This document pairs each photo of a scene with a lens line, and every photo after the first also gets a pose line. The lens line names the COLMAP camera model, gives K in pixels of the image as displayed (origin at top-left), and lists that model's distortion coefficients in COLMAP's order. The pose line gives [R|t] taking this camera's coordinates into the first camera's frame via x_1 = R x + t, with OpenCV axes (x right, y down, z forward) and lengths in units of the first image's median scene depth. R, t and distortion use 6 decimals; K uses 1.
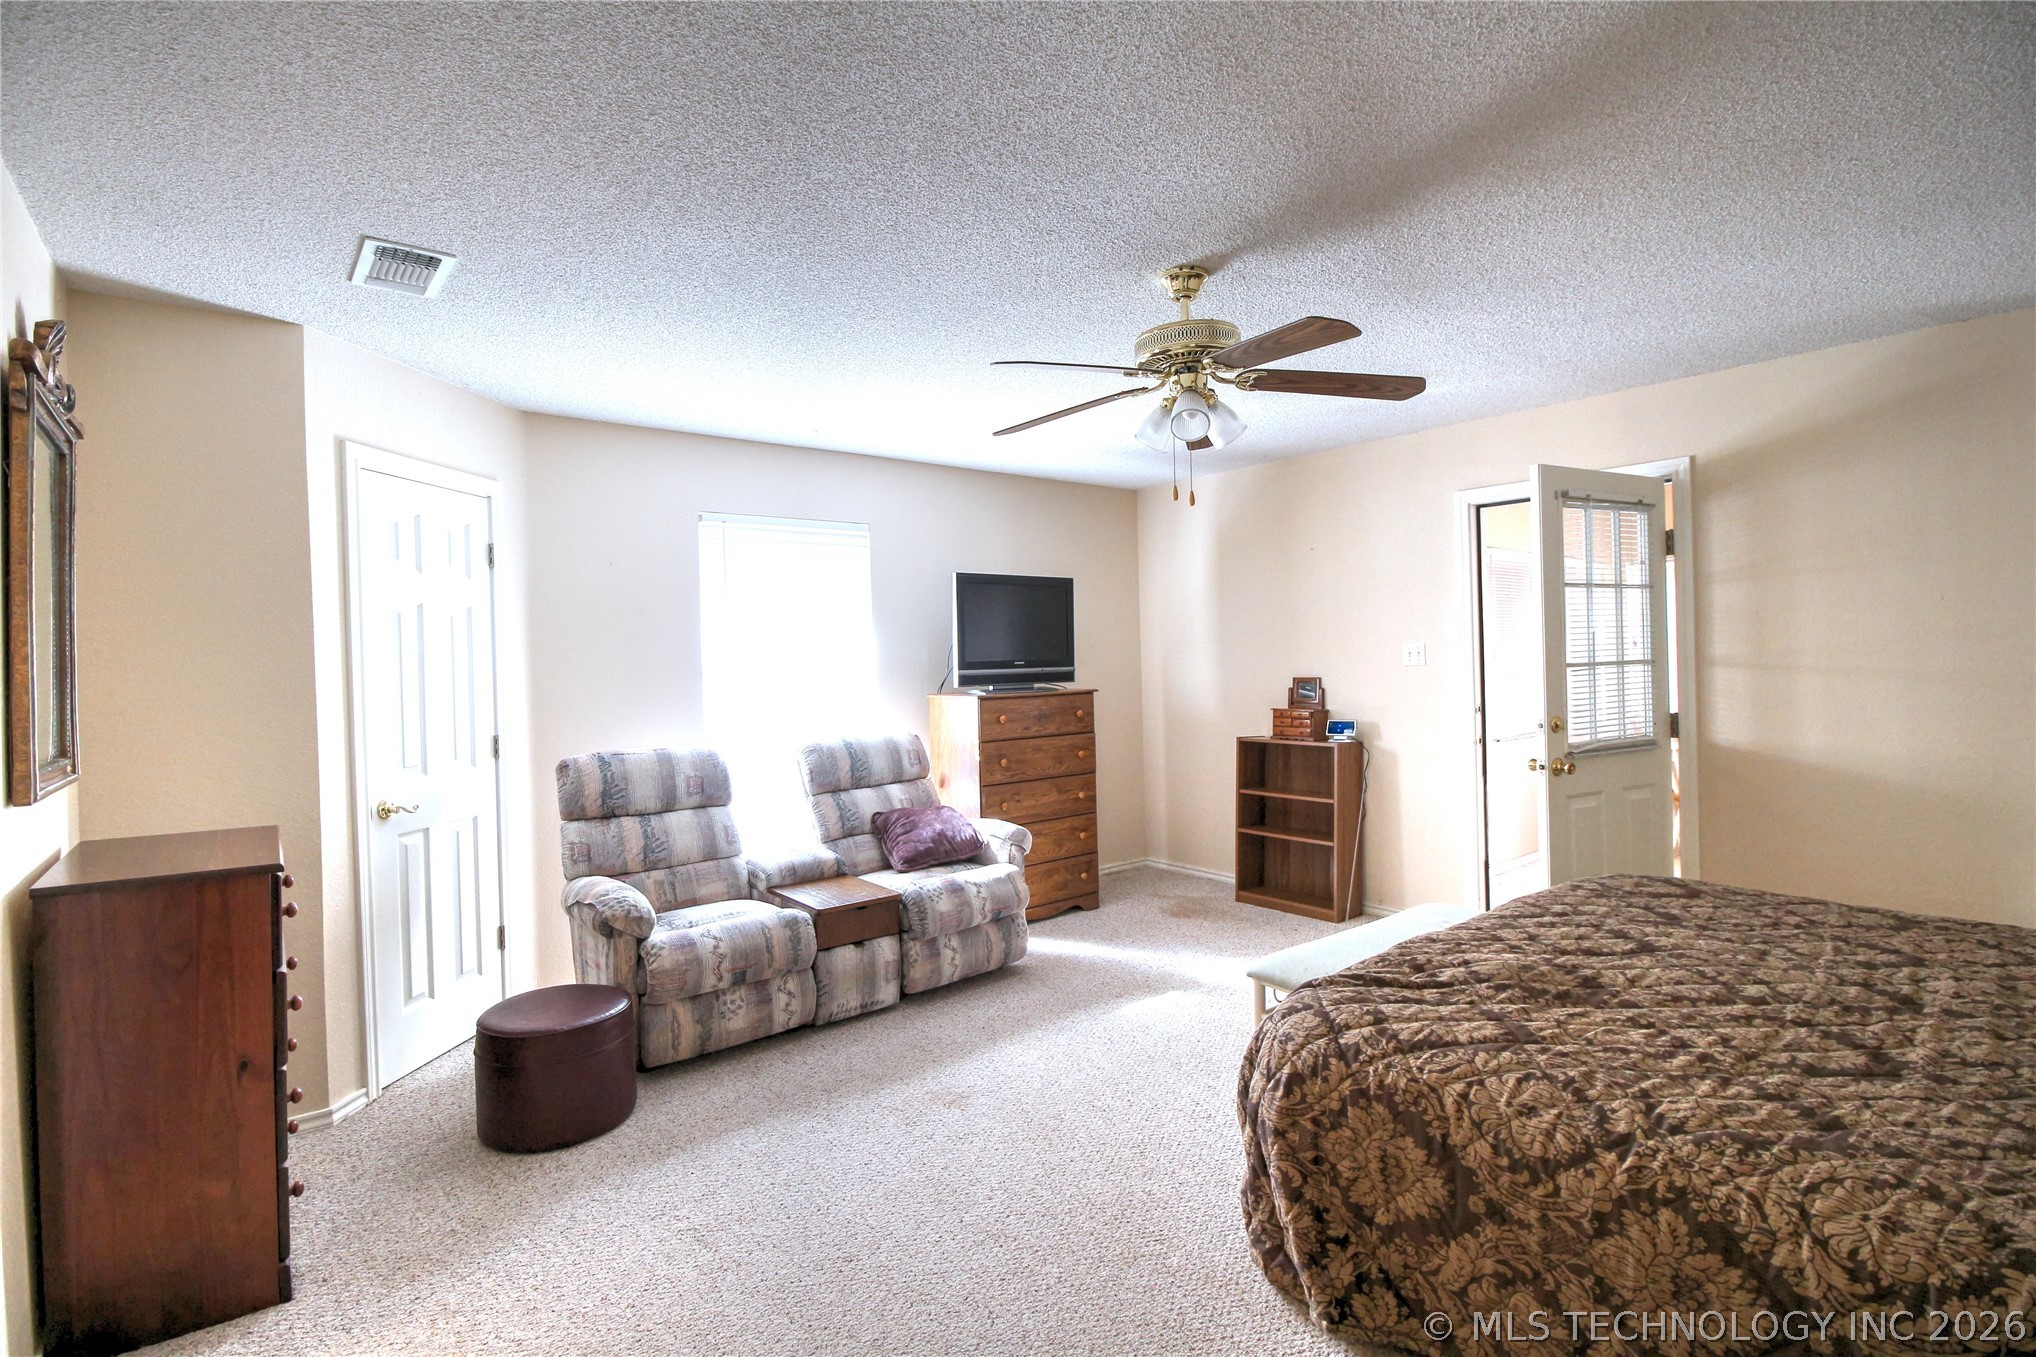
lens RADIAL K [[956.5, 0, 1015.1], [0, 956.5, 670.2], [0, 0, 1]] dist [0.000697, -0.016769]
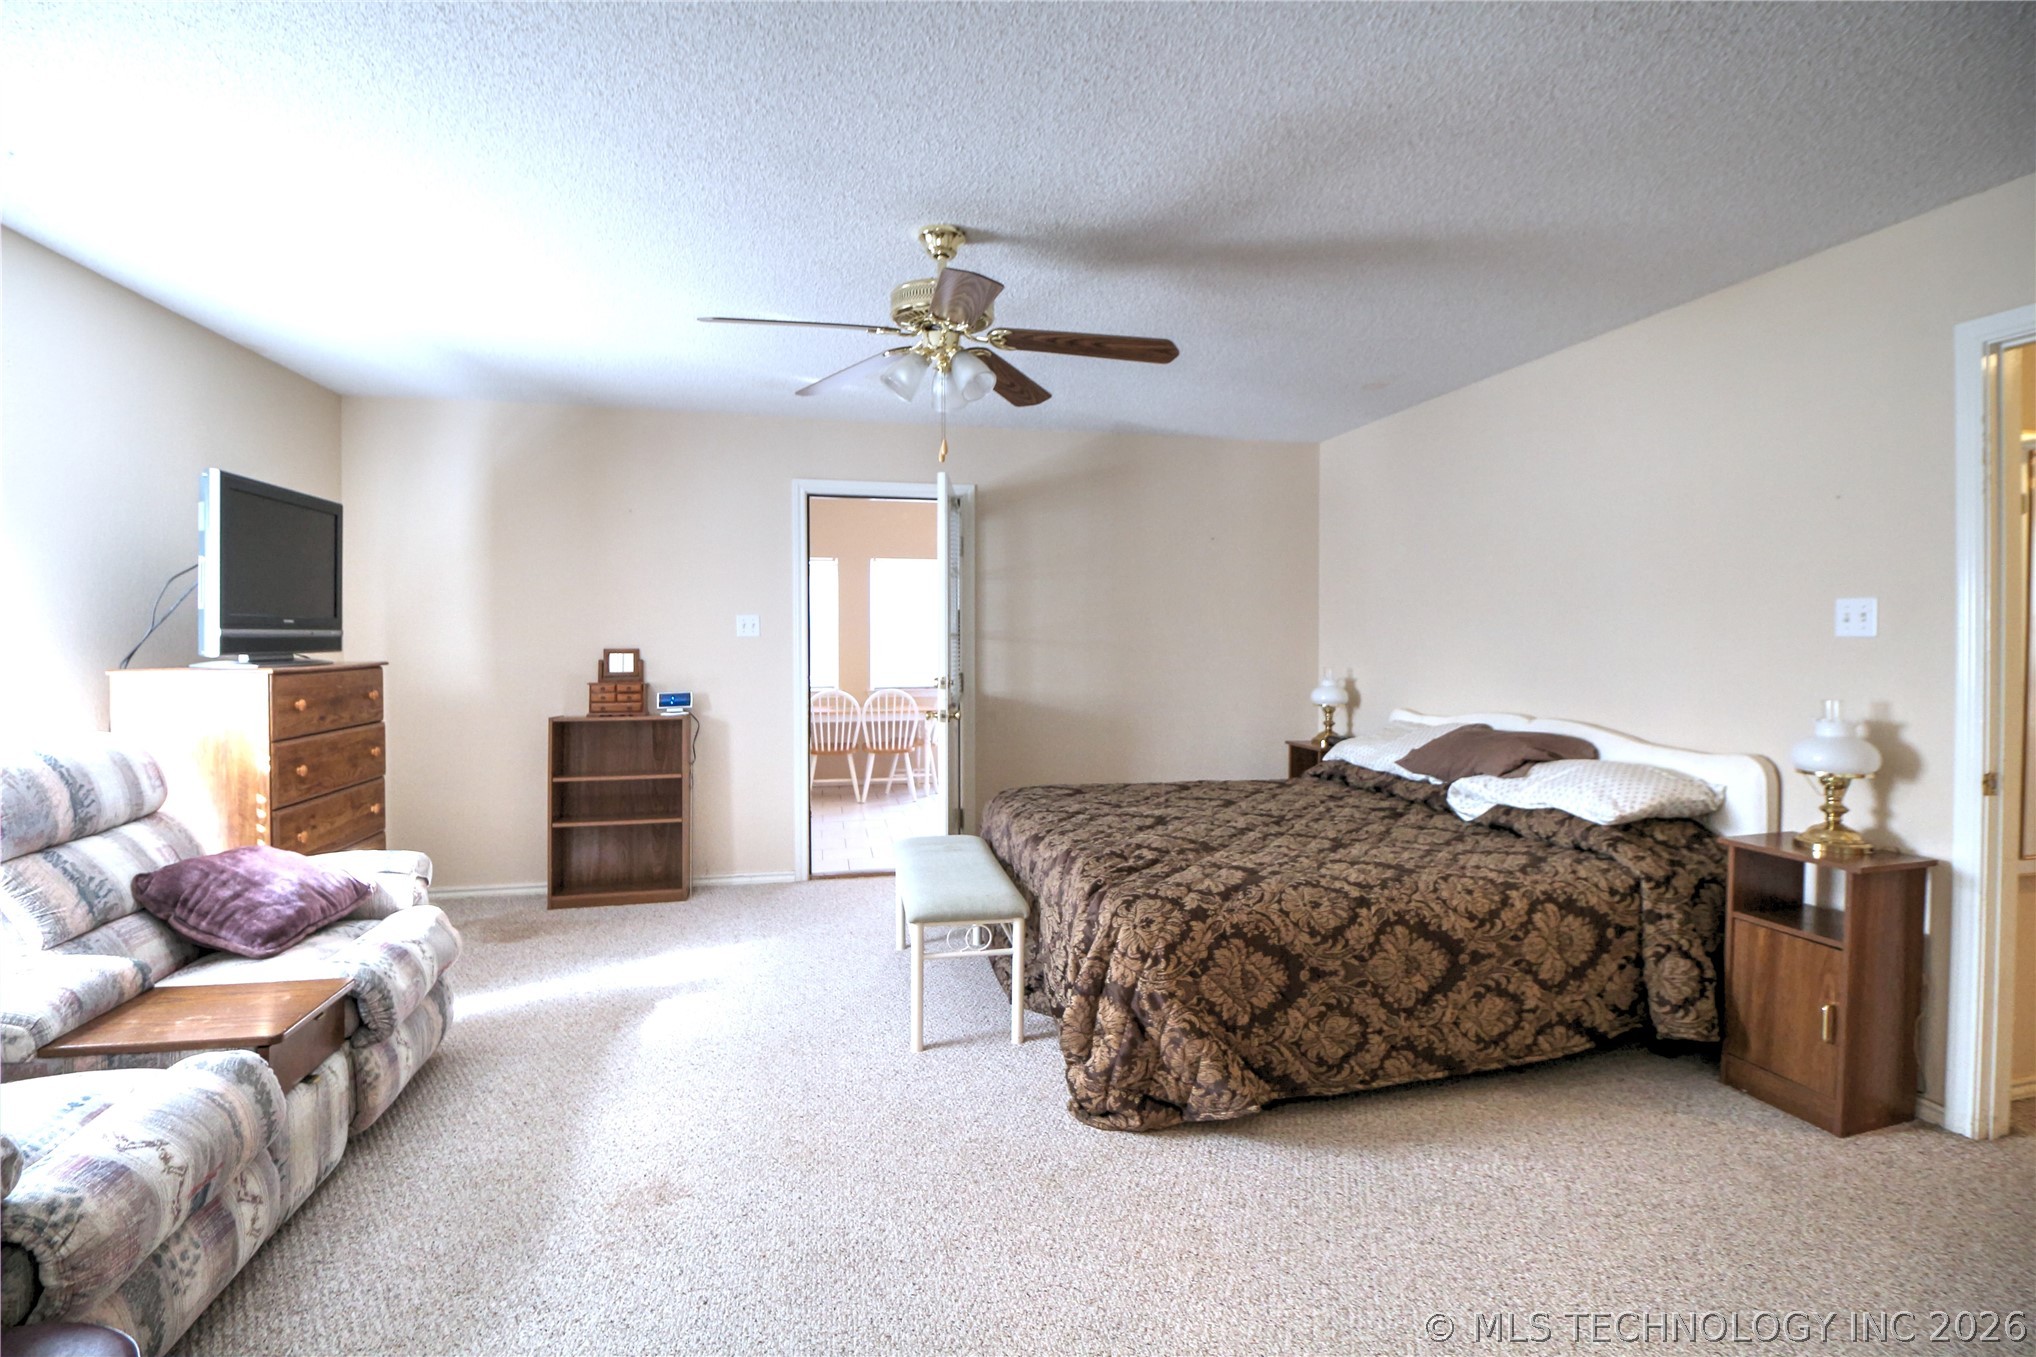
lens RADIAL K [[940.0, 0, 1051.9], [0, 940.0, 660.4], [0, 0, 1]] dist [0.001509, -0.014754]
pose [[0.429272, -0.000278, 0.903175, -0.413756], [0.001051, 0.999999, -0.000191, 0.023888], [-0.903174, 0.001031, 0.429273, 0.287027]]
